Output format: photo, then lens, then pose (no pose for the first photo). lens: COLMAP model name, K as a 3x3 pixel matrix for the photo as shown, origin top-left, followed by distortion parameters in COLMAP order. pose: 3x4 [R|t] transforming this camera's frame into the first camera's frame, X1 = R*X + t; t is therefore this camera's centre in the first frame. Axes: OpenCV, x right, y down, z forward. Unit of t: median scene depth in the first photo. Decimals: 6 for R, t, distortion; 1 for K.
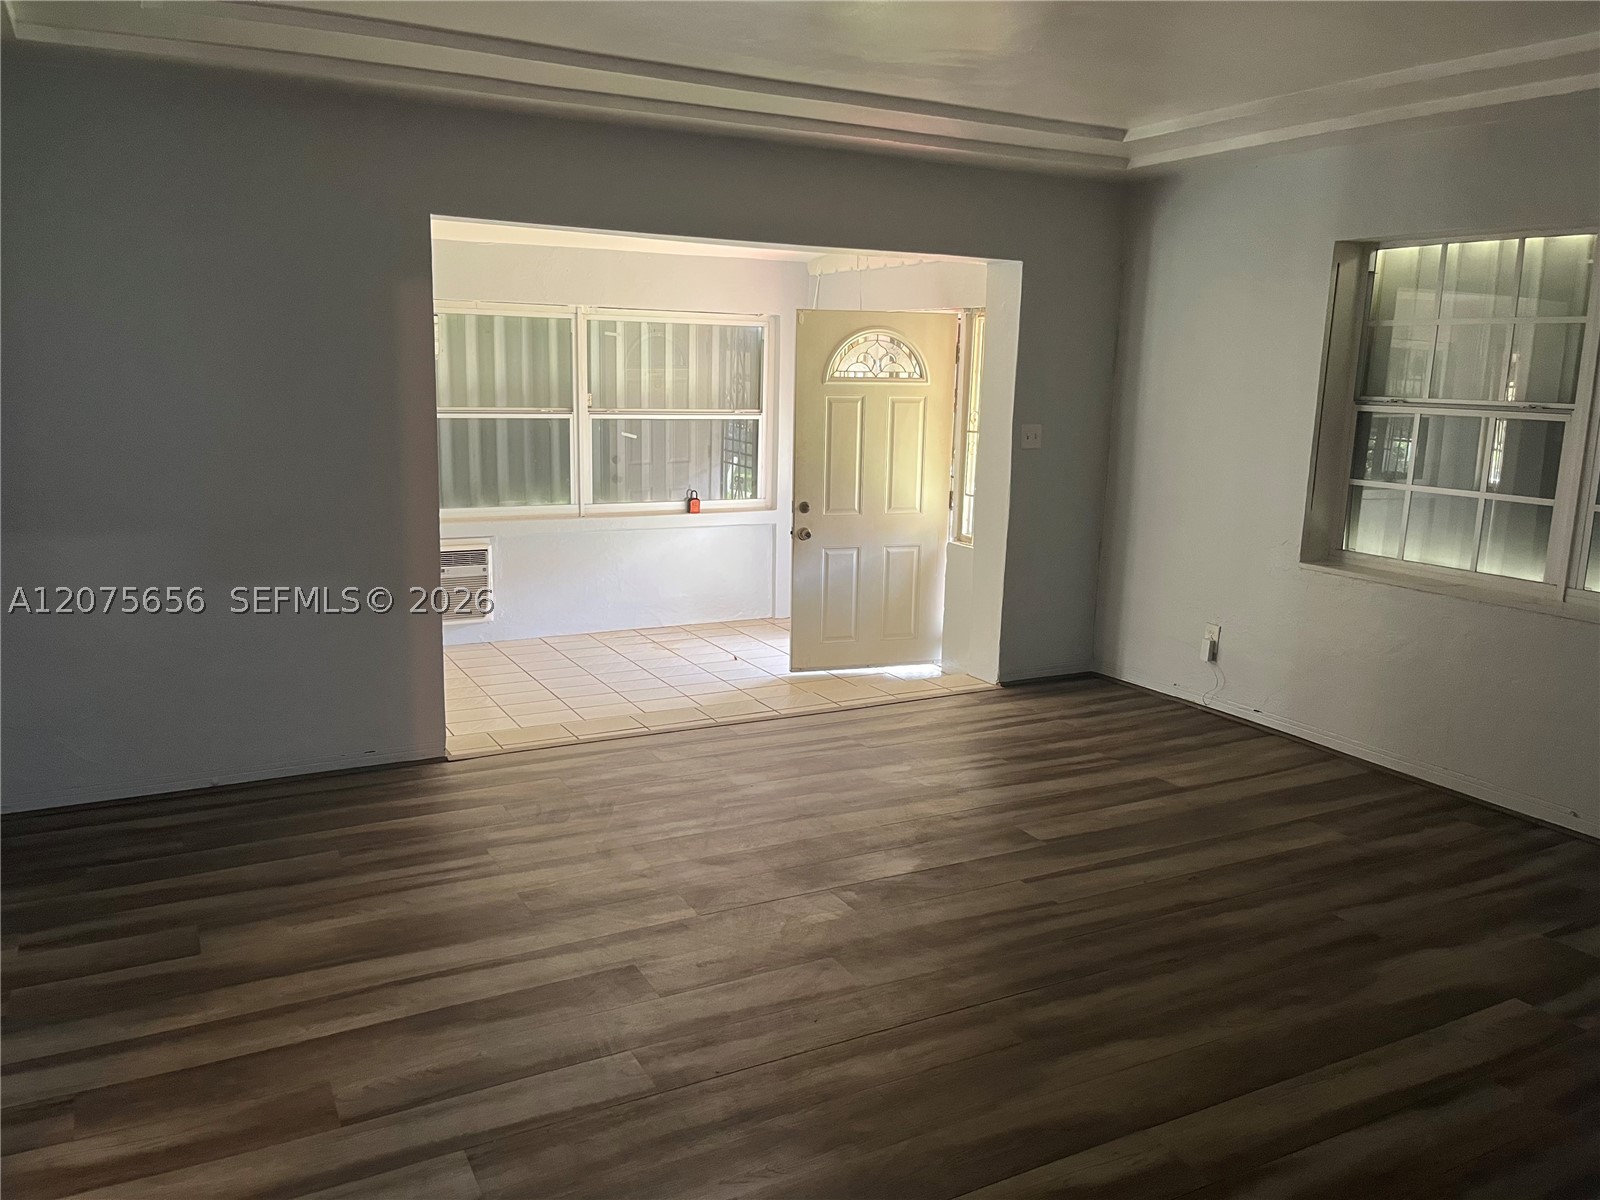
lens RADIAL K [[1225.5, 0, 800.0], [0, 1225.5, 600.0], [0, 0, 1]] dist [0.090332, -0.126583]
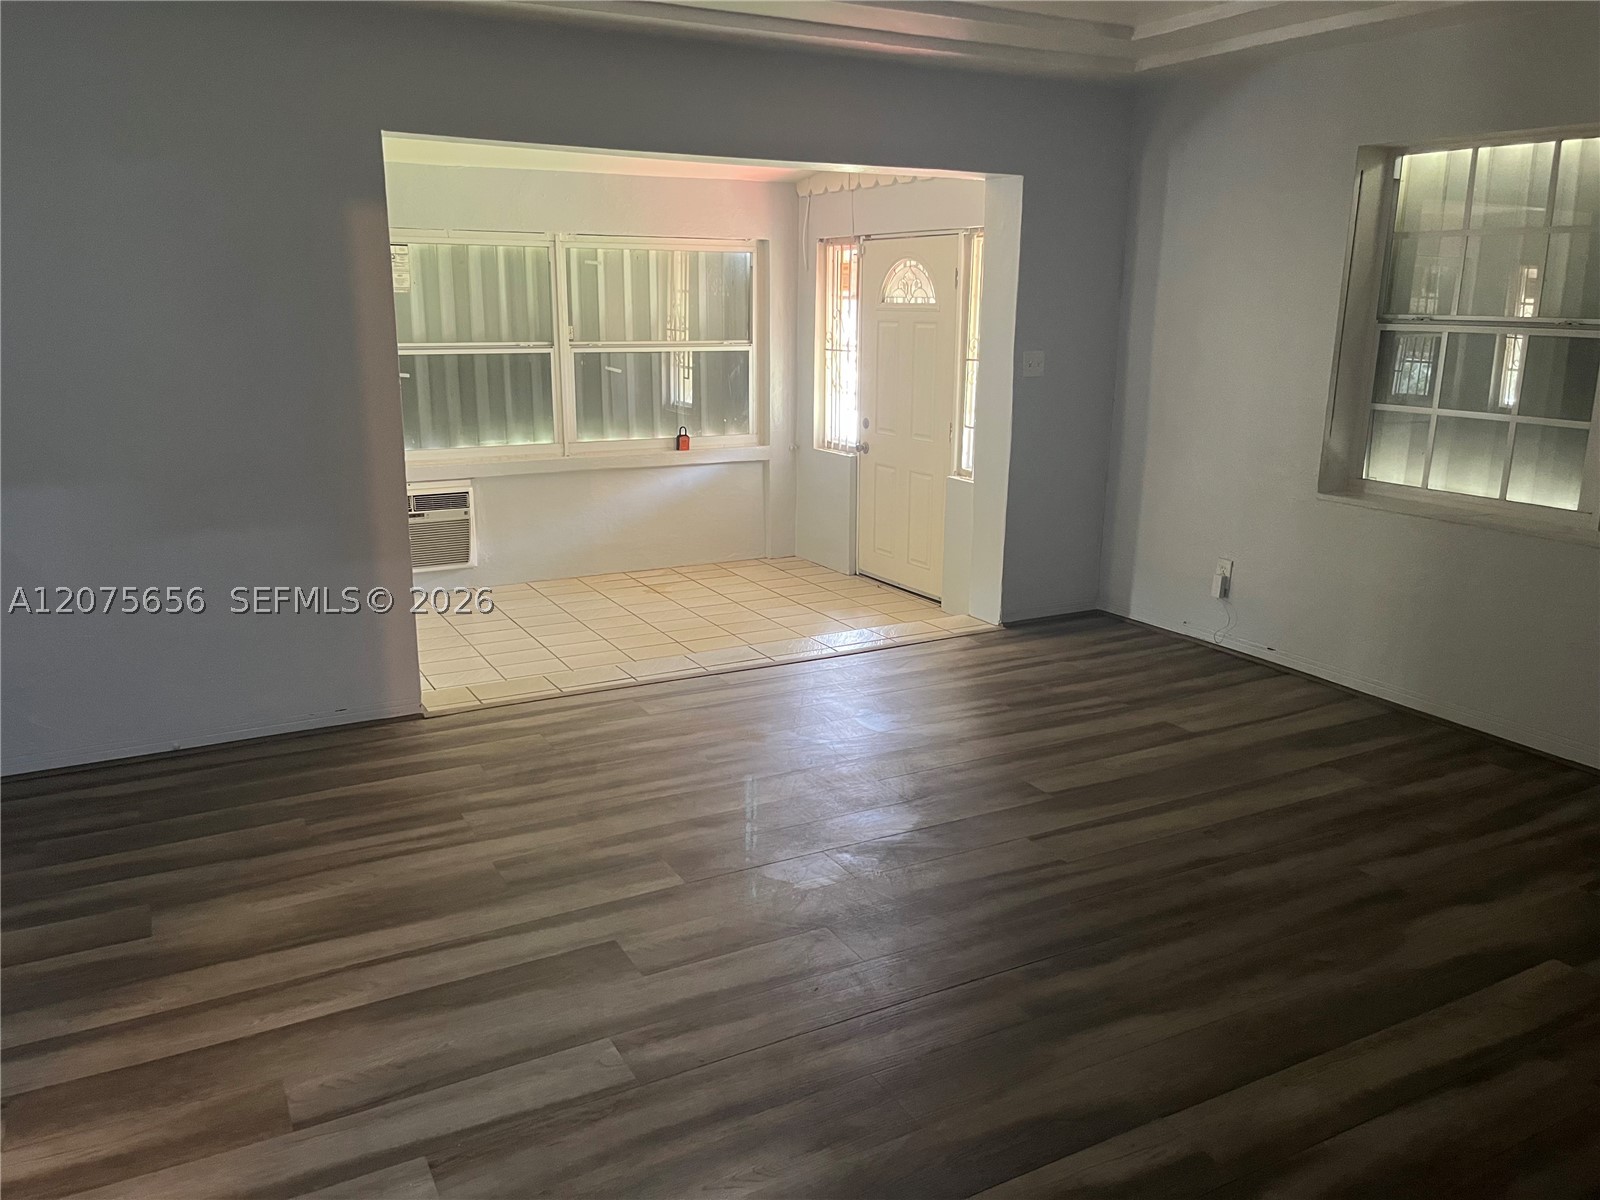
lens RADIAL K [[1225.5, 0, 800.0], [0, 1225.5, 600.0], [0, 0, 1]] dist [0.090332, -0.126583]
pose [[0.999861, -0.016586, -0.001651, 0.009203], [0.016651, 0.998385, 0.054313, -0.008382], [0.000747, -0.054333, 0.998523, 0.059874]]
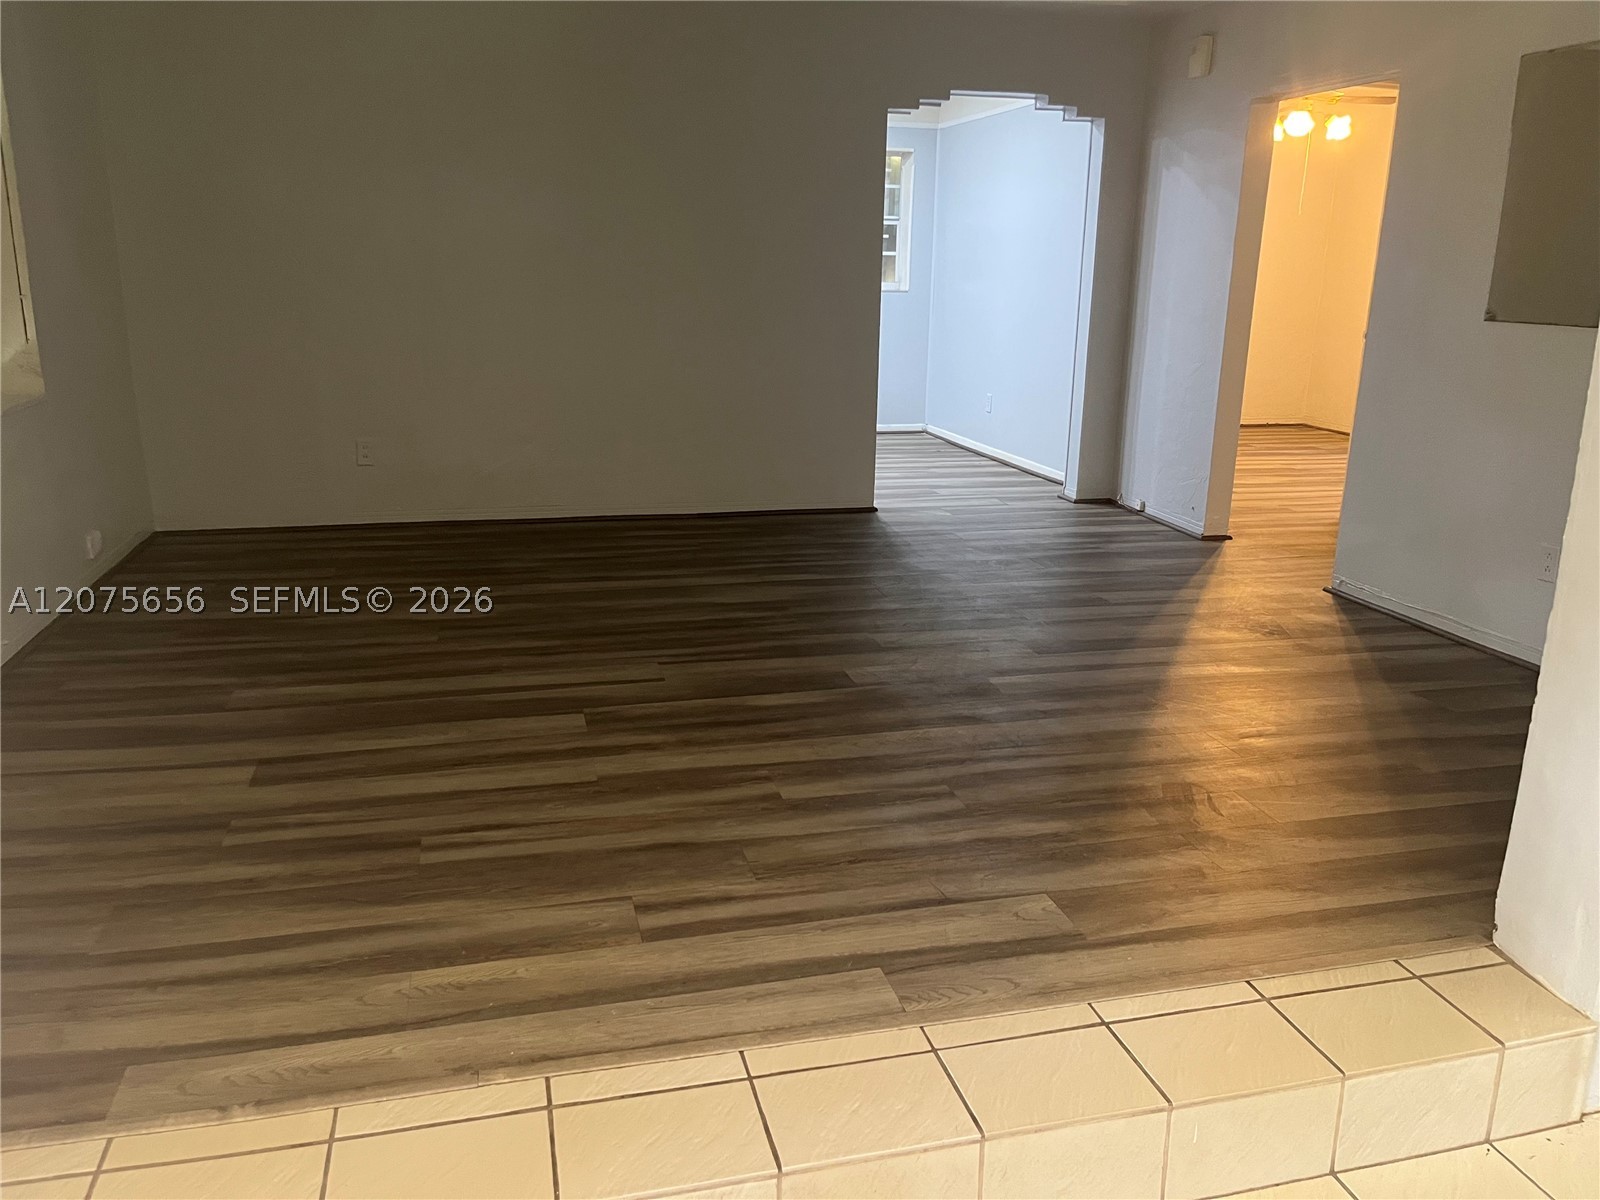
lens RADIAL K [[1225.5, 0, 800.0], [0, 1225.5, 600.0], [0, 0, 1]] dist [0.090332, -0.126583]
pose [[-0.970343, -0.098149, 0.220910, -0.131917], [0.009493, 0.897685, 0.440536, -0.251226], [-0.241545, 0.429569, -0.870130, 1.662495]]
